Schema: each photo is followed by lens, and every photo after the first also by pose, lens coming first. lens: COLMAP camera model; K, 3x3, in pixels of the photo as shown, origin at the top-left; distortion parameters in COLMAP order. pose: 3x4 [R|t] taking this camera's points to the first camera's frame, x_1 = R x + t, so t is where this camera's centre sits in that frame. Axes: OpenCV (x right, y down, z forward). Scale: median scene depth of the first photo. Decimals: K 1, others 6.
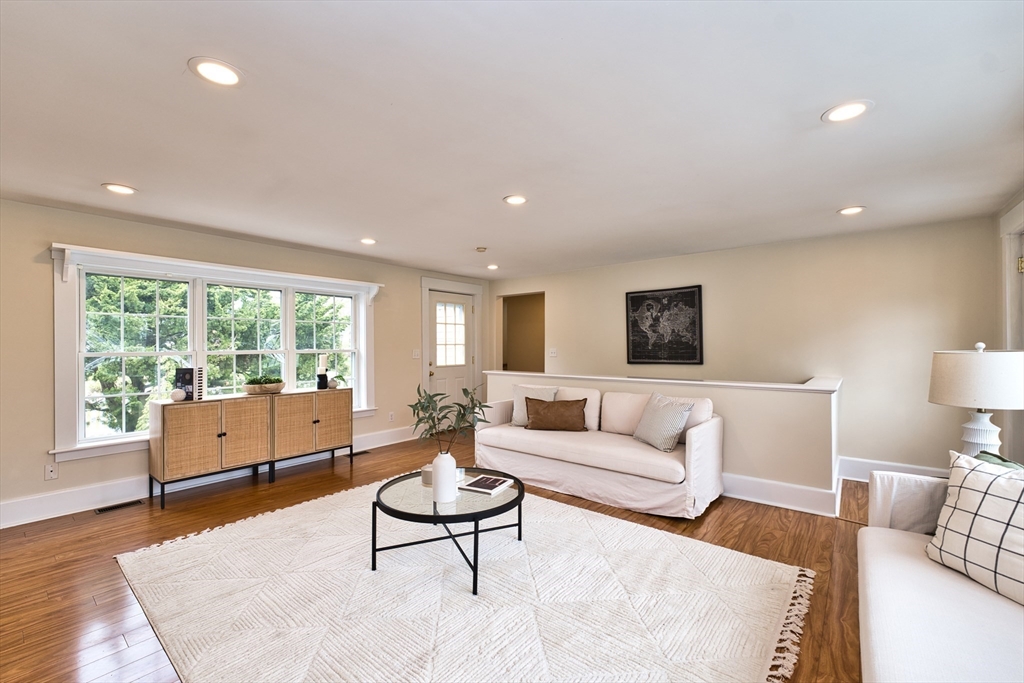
lens RADIAL K [[426.0, 0, 514.2], [0, 426.0, 343.5], [0, 0, 1]] dist [-0.004246, 0.000233]
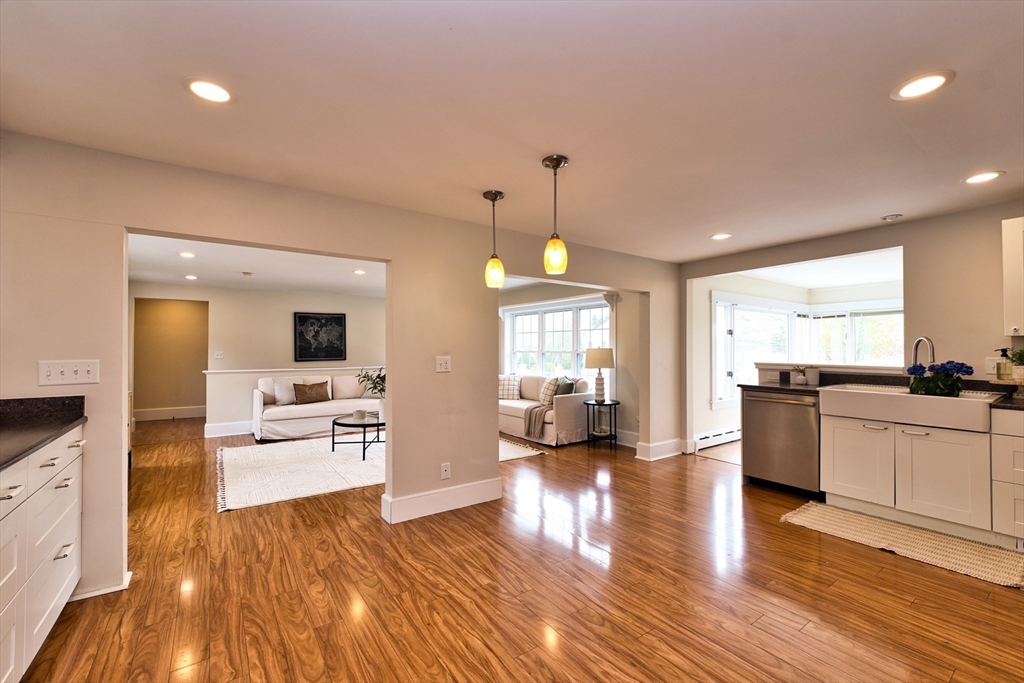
lens RADIAL K [[423.8, 0, 511.4], [0, 423.8, 342.8], [0, 0, 1]] dist [-0.005411, 0.000385]
pose [[0.264829, 0.015612, 0.964169, -1.382638], [-0.003087, 0.999878, -0.015343, 0.004974], [-0.964290, 0.001087, 0.264845, -0.135323]]
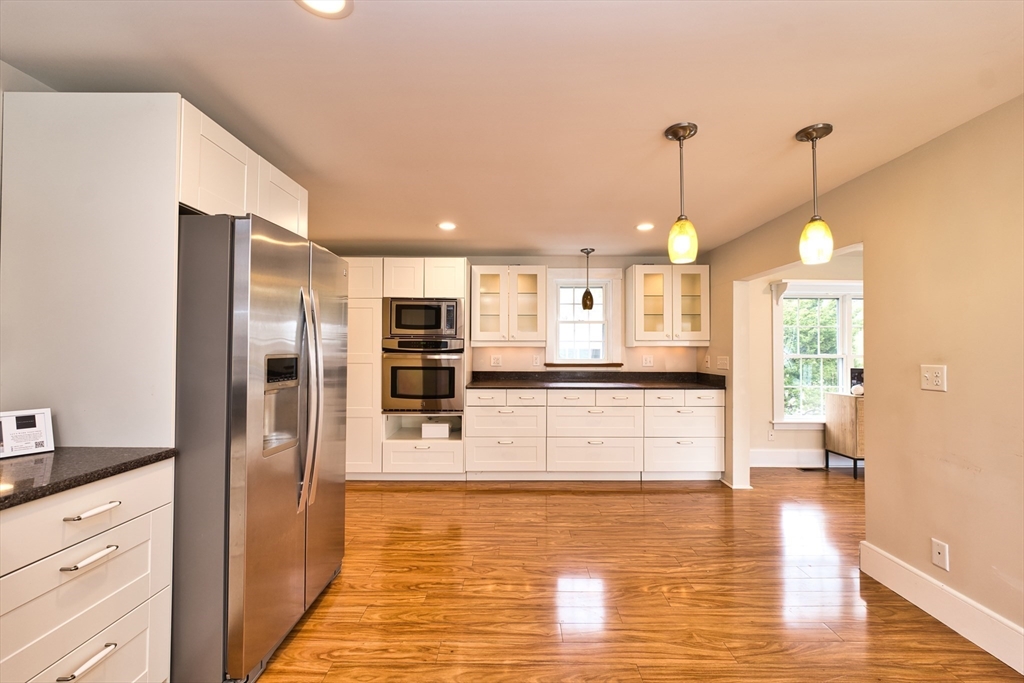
lens RADIAL K [[423.8, 0, 511.4], [0, 423.8, 342.8], [0, 0, 1]] dist [-0.005411, 0.000385]
pose [[0.627639, -0.005252, -0.778487, -0.450461], [-0.004185, 0.999940, -0.010120, -0.000157], [0.778493, 0.009610, 0.627580, -0.541907]]
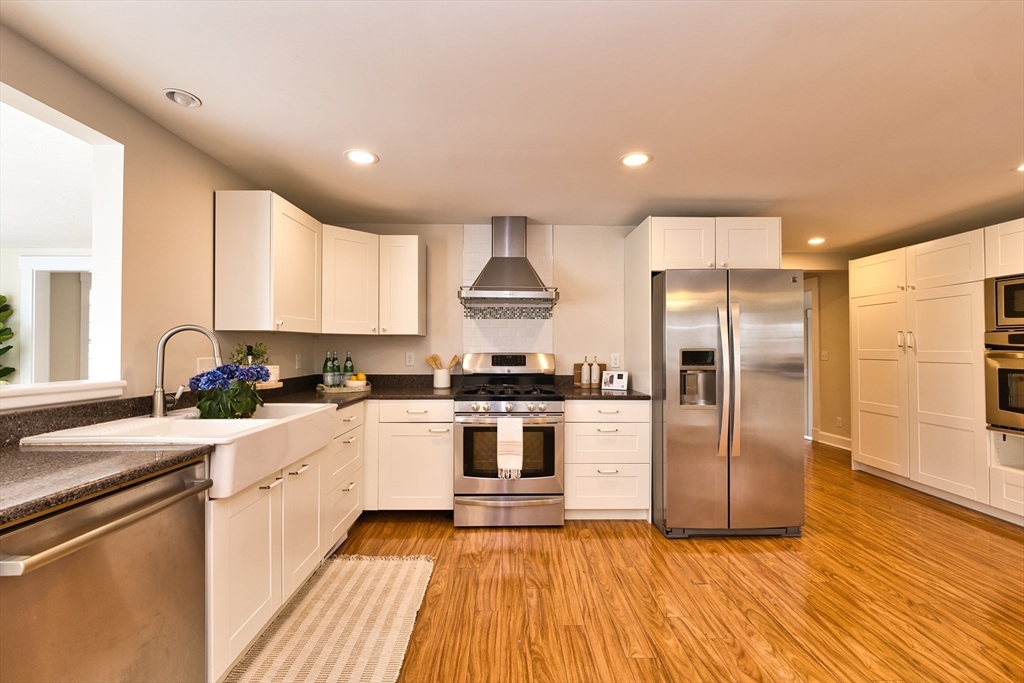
lens RADIAL K [[426.0, 0, 514.2], [0, 426.0, 343.5], [0, 0, 1]] dist [-0.004246, 0.000233]
pose [[-0.763361, -0.003759, -0.645961, -0.238014], [0.005111, 0.999917, -0.011859, 0.007648], [0.645952, -0.012355, -0.763278, -0.065694]]
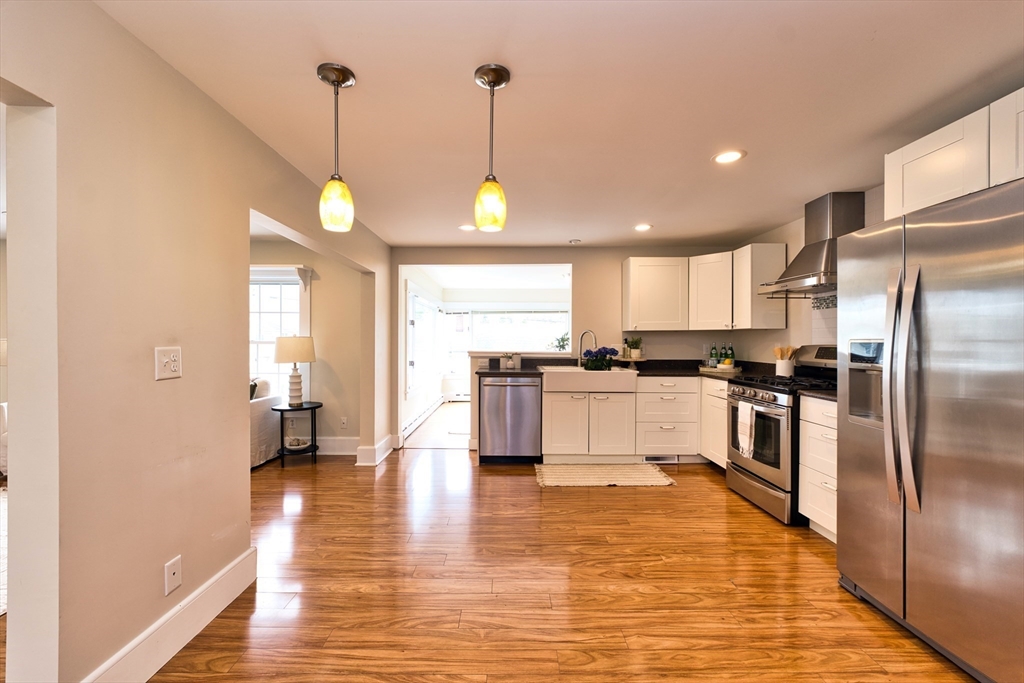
lens RADIAL K [[423.8, 0, 511.4], [0, 423.8, 342.8], [0, 0, 1]] dist [-0.005411, 0.000385]
pose [[-0.640255, -0.001563, 0.768160, -1.117526], [-0.003410, 0.999994, -0.000807, 0.016044], [-0.768154, -0.003136, -0.640257, 0.258403]]
